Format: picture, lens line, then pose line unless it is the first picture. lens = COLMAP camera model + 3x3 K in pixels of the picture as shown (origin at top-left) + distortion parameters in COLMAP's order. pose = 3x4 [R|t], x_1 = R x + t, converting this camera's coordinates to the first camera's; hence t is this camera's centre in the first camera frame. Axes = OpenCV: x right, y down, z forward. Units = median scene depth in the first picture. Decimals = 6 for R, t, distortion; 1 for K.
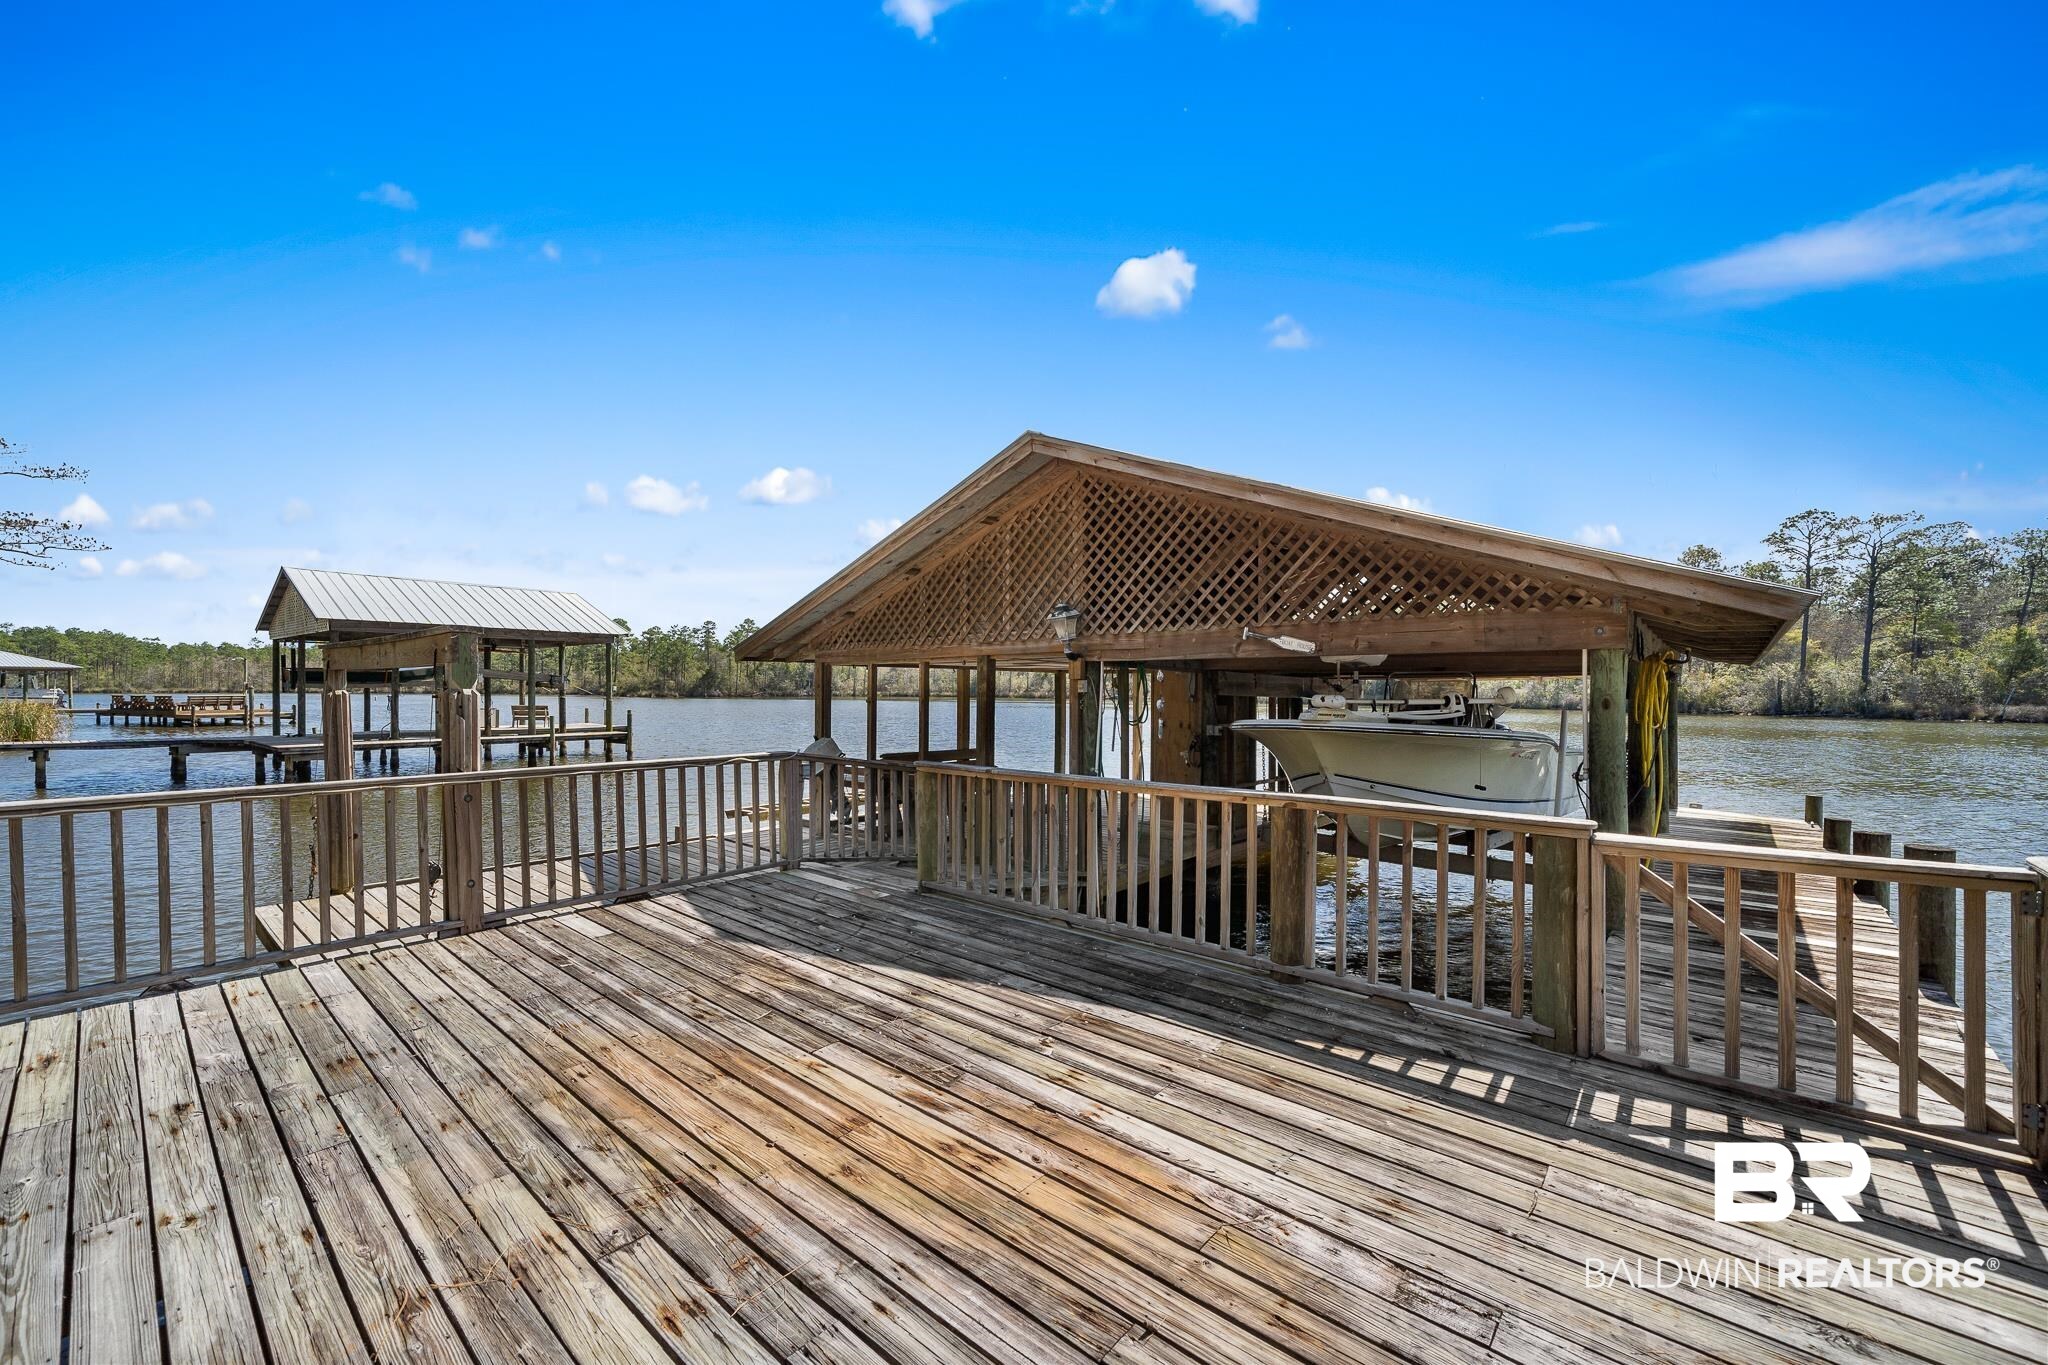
lens RADIAL K [[826.4, 0, 1024.4], [0, 826.4, 694.8], [0, 0, 1]] dist [-0.000897, 0.000021]
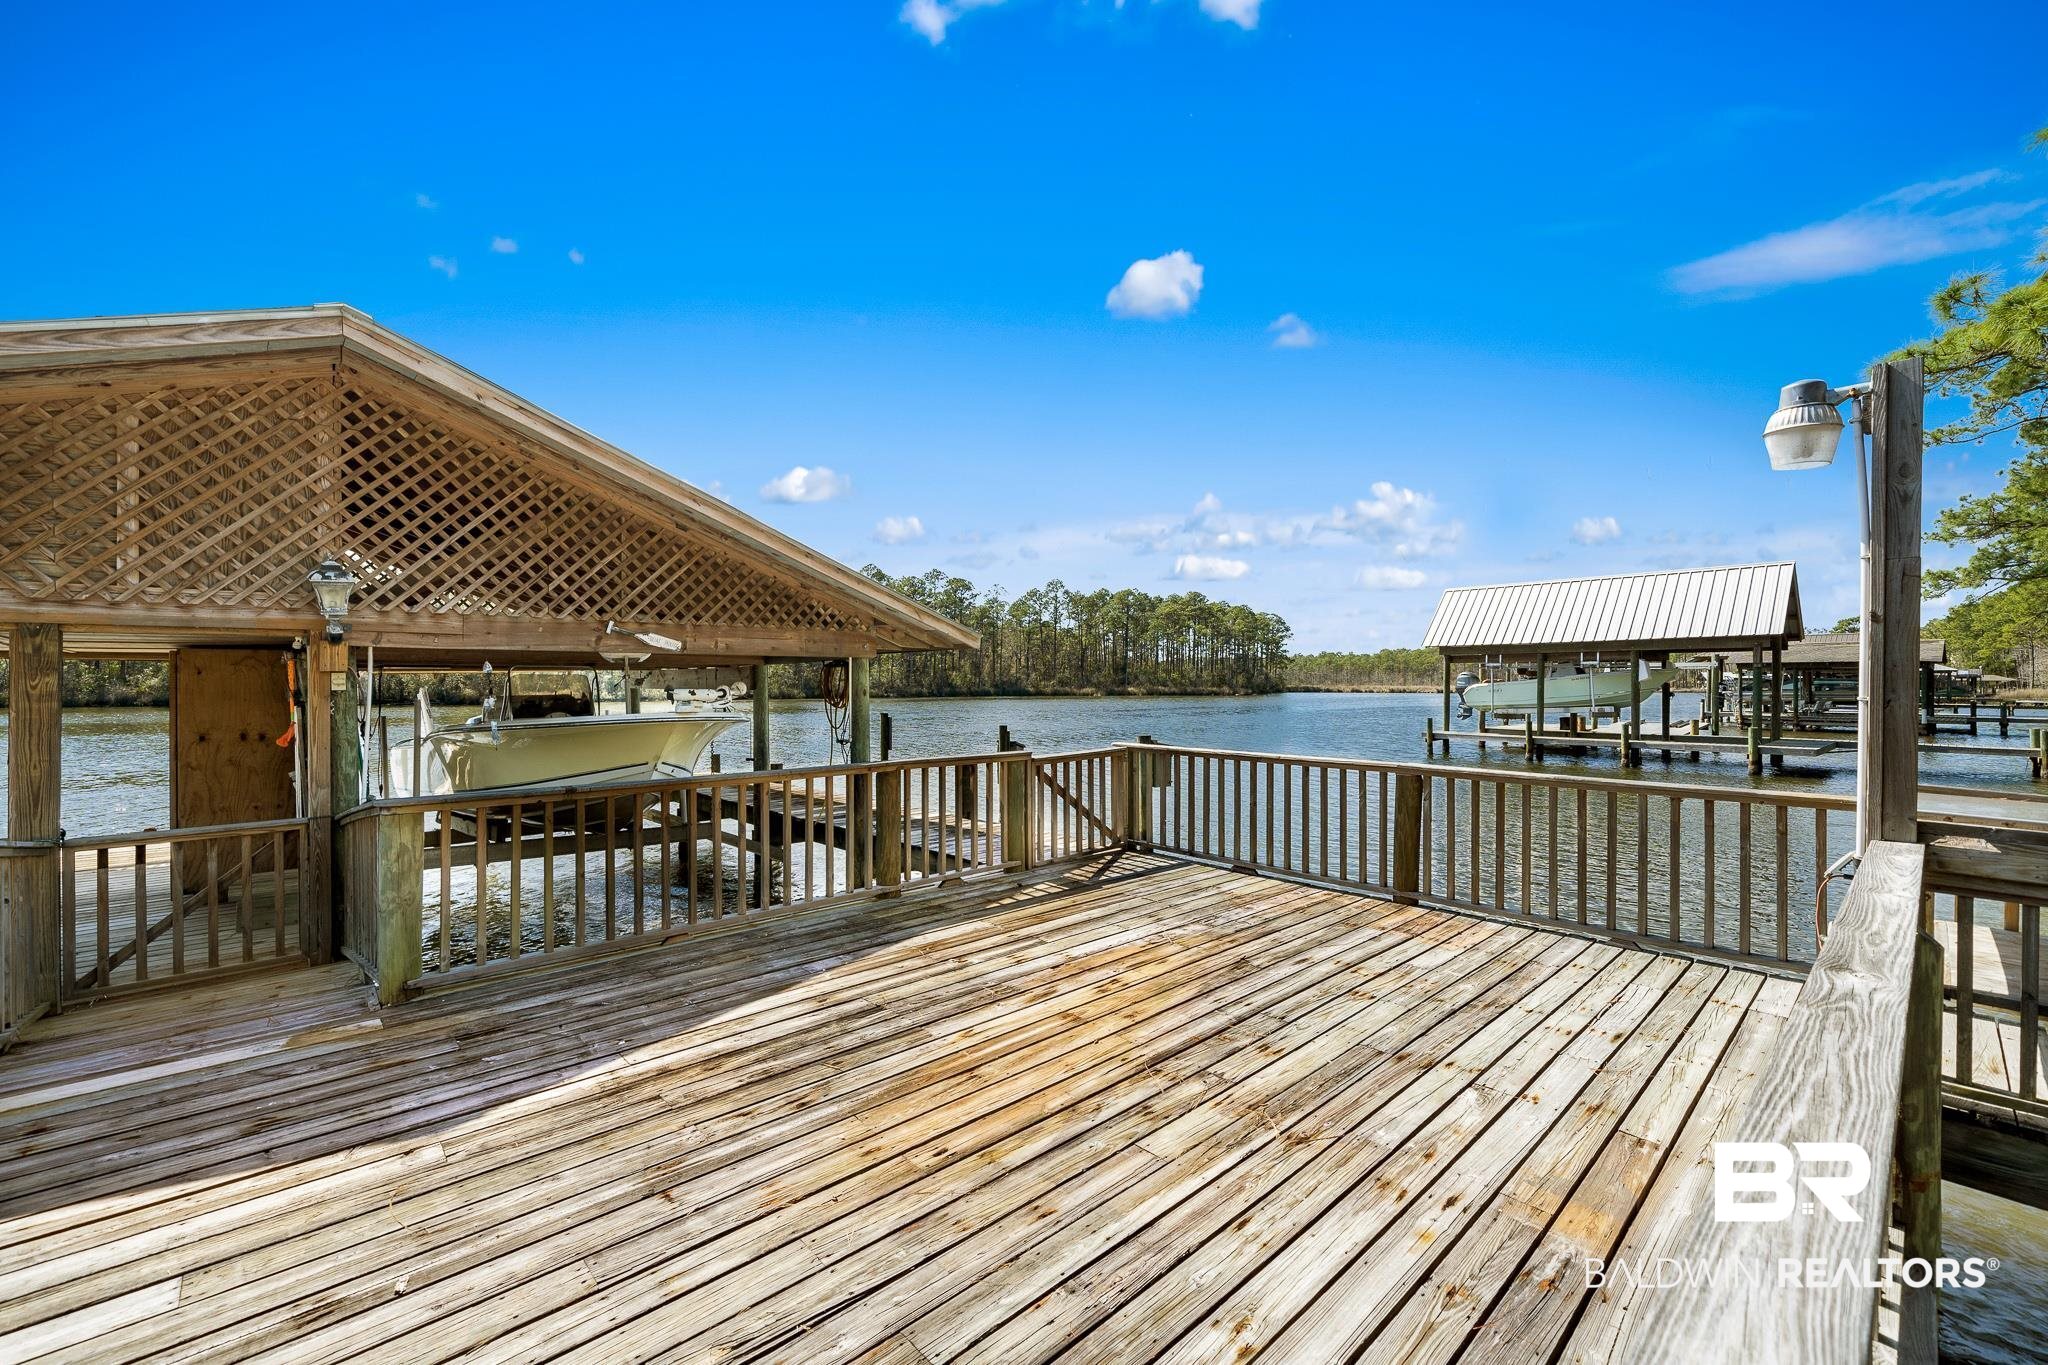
lens RADIAL K [[834.8, 0, 1043.7], [0, 834.8, 682.0], [0, 0, 1]] dist [-0.002454, -0.000069]
pose [[0.088006, -0.002764, 0.996116, -1.136893], [0.008313, 0.999963, 0.002040, -0.013474], [-0.996085, 0.008101, 0.088026, 0.680453]]
